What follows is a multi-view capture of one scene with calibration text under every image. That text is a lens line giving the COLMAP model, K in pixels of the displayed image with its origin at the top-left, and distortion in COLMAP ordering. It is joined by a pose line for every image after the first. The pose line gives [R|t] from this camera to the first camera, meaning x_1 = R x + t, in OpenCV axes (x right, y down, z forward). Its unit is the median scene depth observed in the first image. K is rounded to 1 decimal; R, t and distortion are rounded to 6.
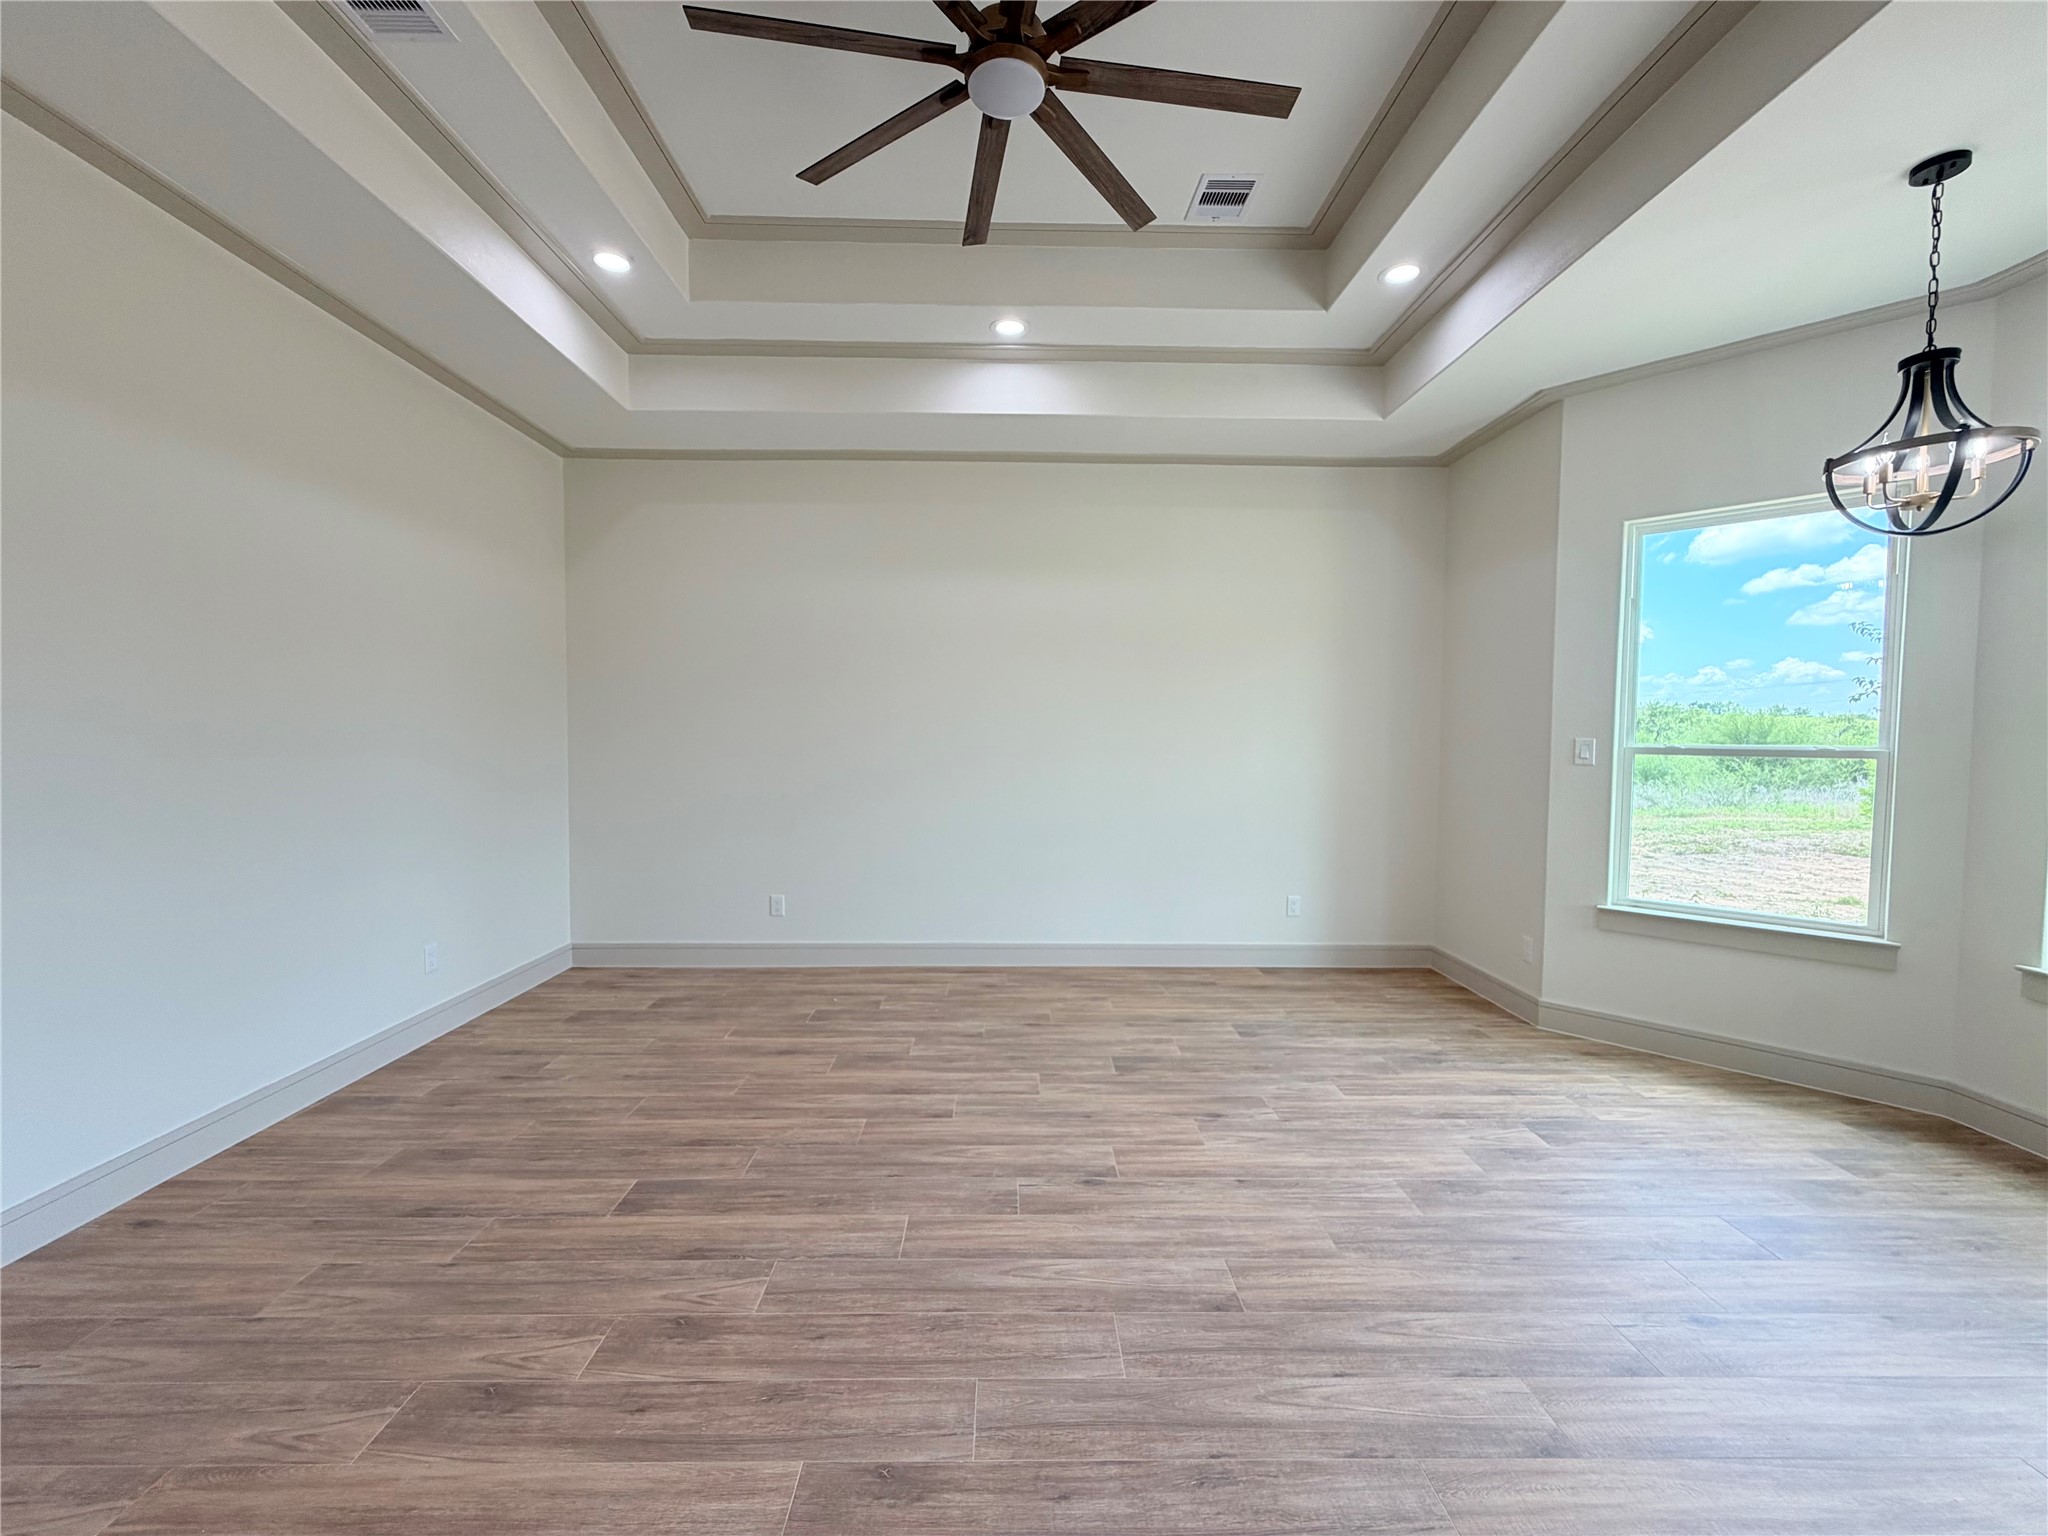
lens RADIAL K [[815.6, 0, 1019.5], [0, 815.6, 769.8], [0, 0, 1]] dist [-0.000056, -0.000193]
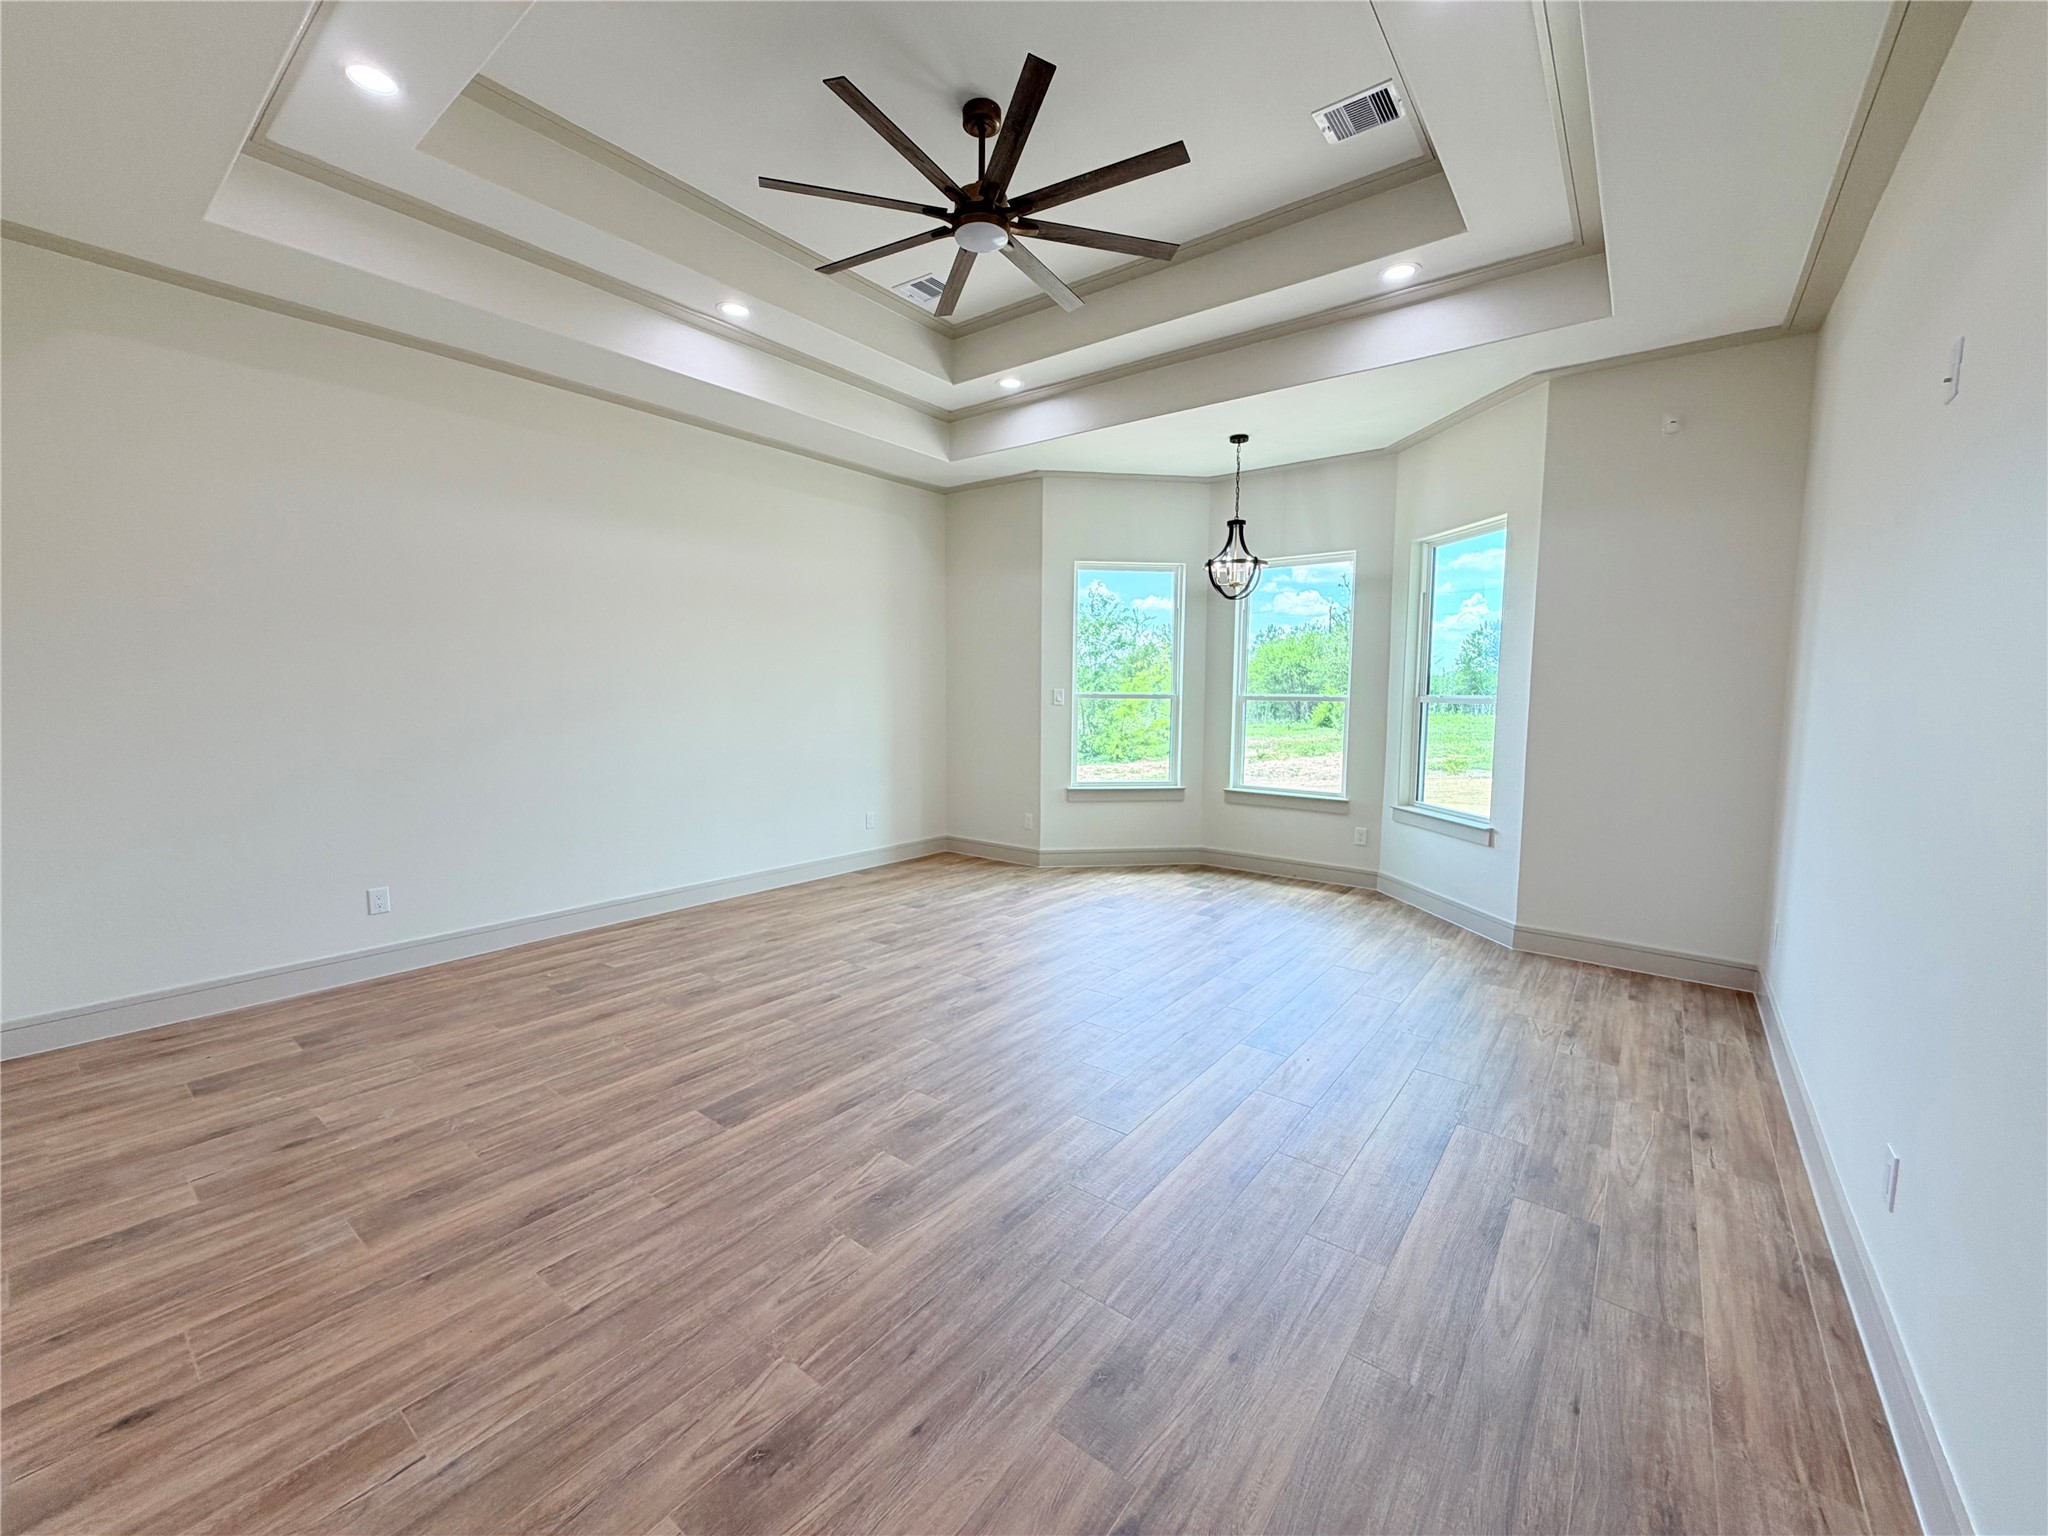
lens RADIAL K [[815.6, 0, 1019.5], [0, 815.6, 769.8], [0, 0, 1]] dist [-0.000056, -0.000193]
pose [[0.628064, -0.079521, 0.774088, -0.765091], [0.032258, 0.996570, 0.076204, -0.004031], [-0.777493, -0.022890, 0.628475, 0.013164]]
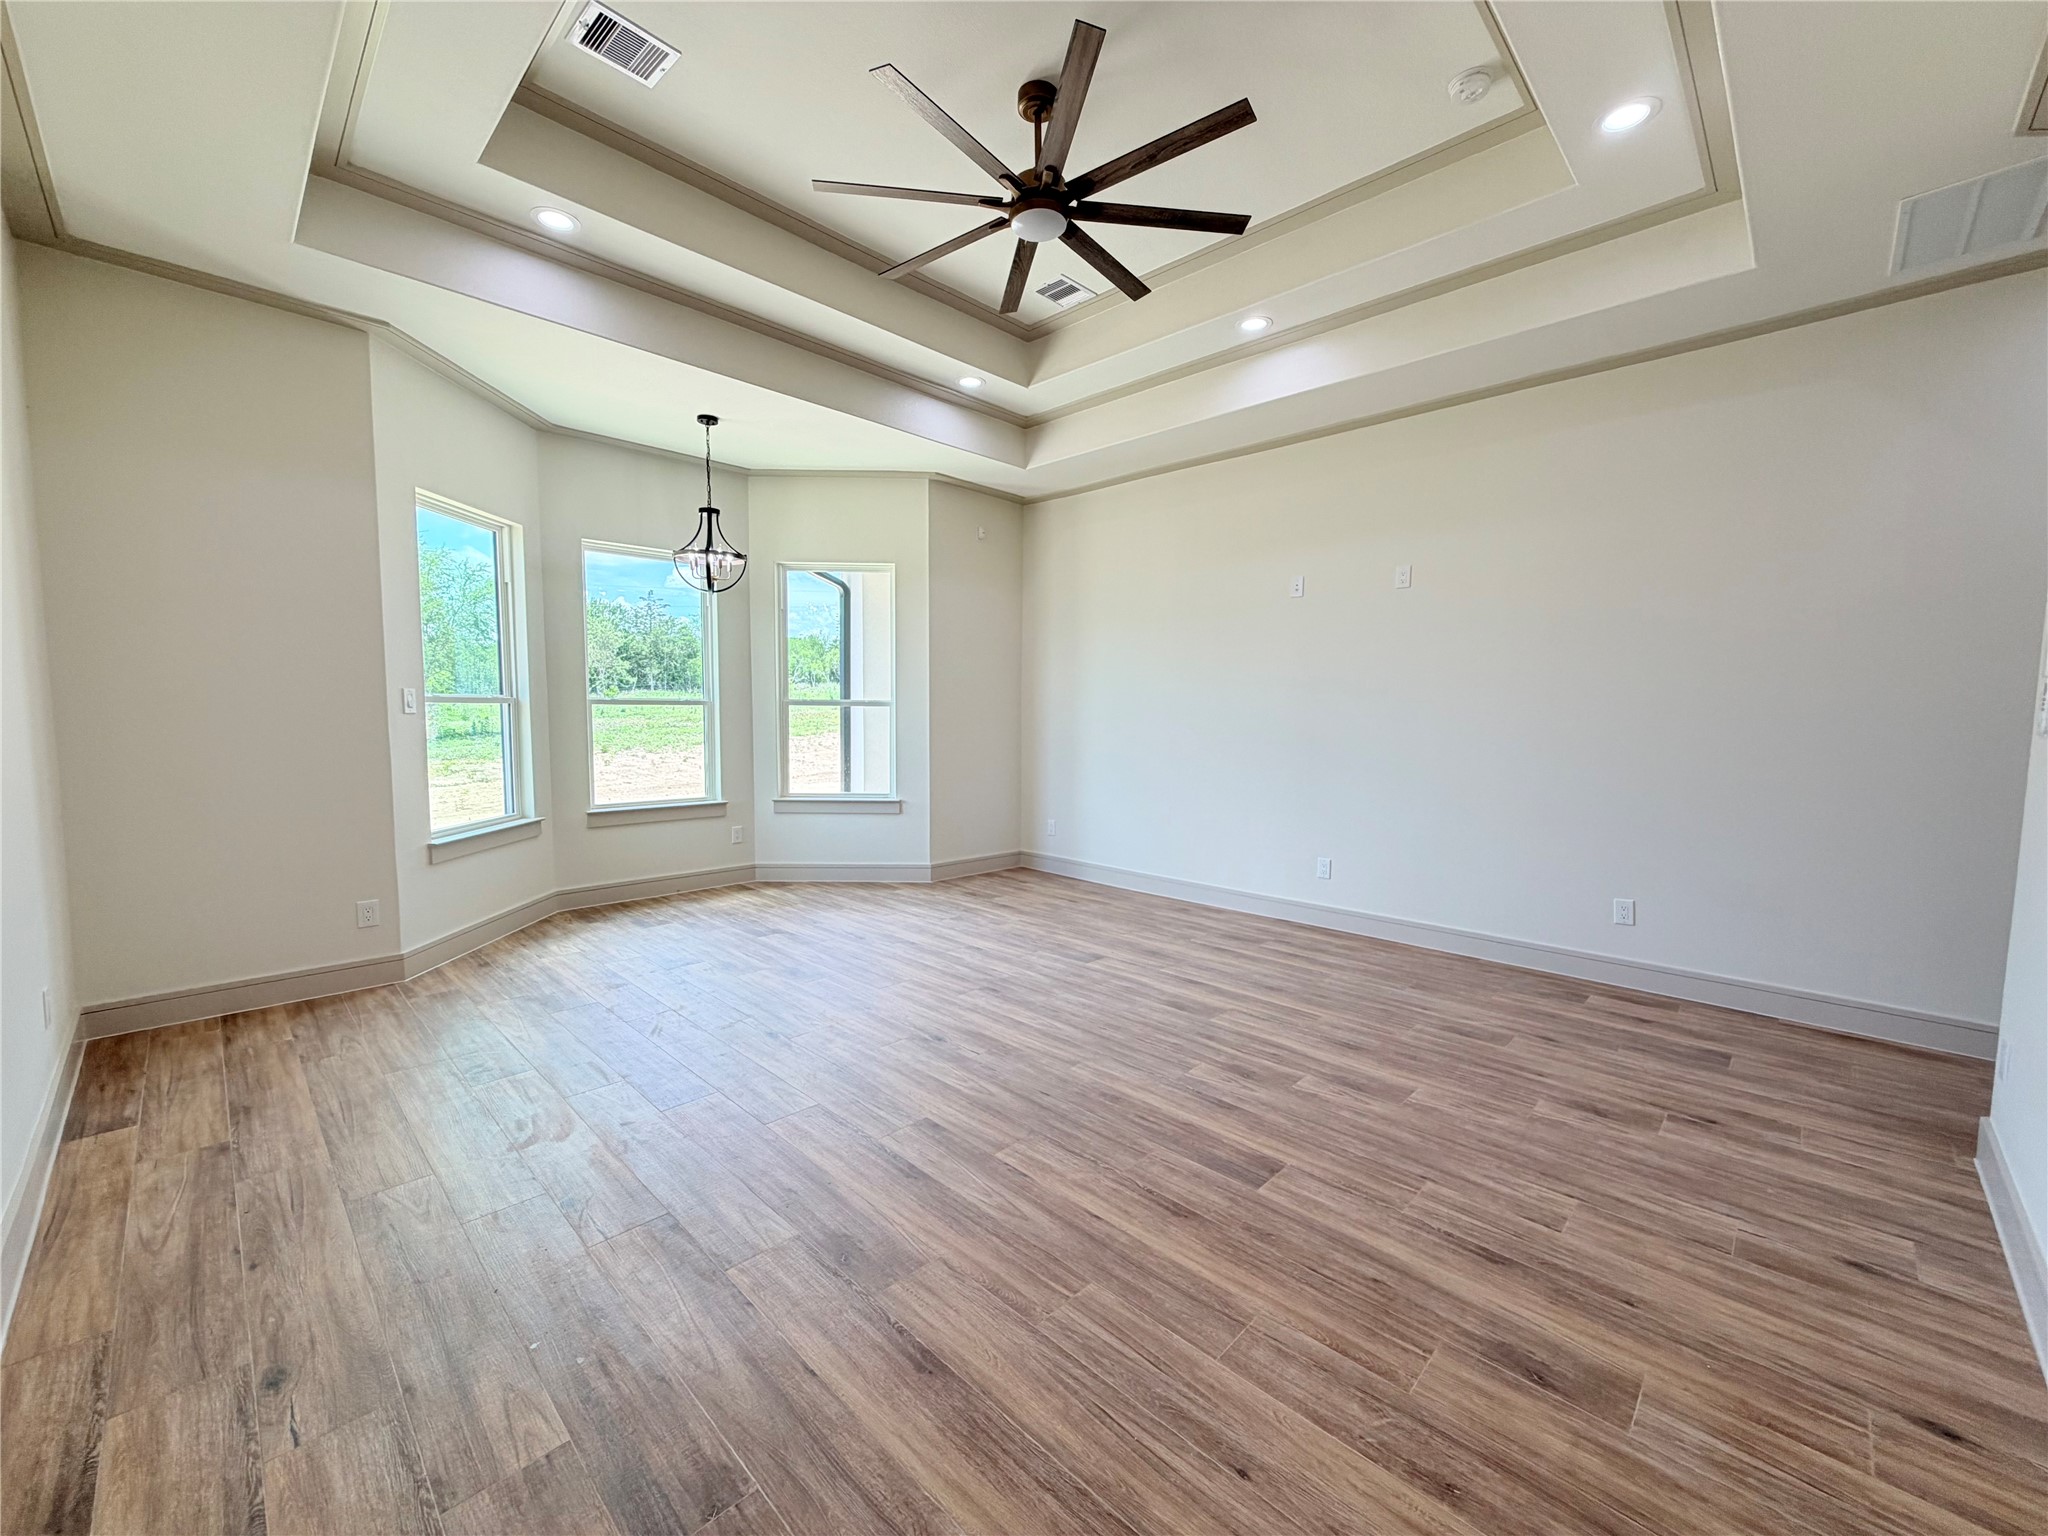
lens RADIAL K [[815.6, 0, 1019.5], [0, 815.6, 769.8], [0, 0, 1]] dist [-0.000056, -0.000193]
pose [[-0.700433, -0.069917, 0.710285, -0.686665], [0.016759, 0.993305, 0.114303, -0.047199], [-0.713521, 0.091966, -0.694572, 1.364532]]
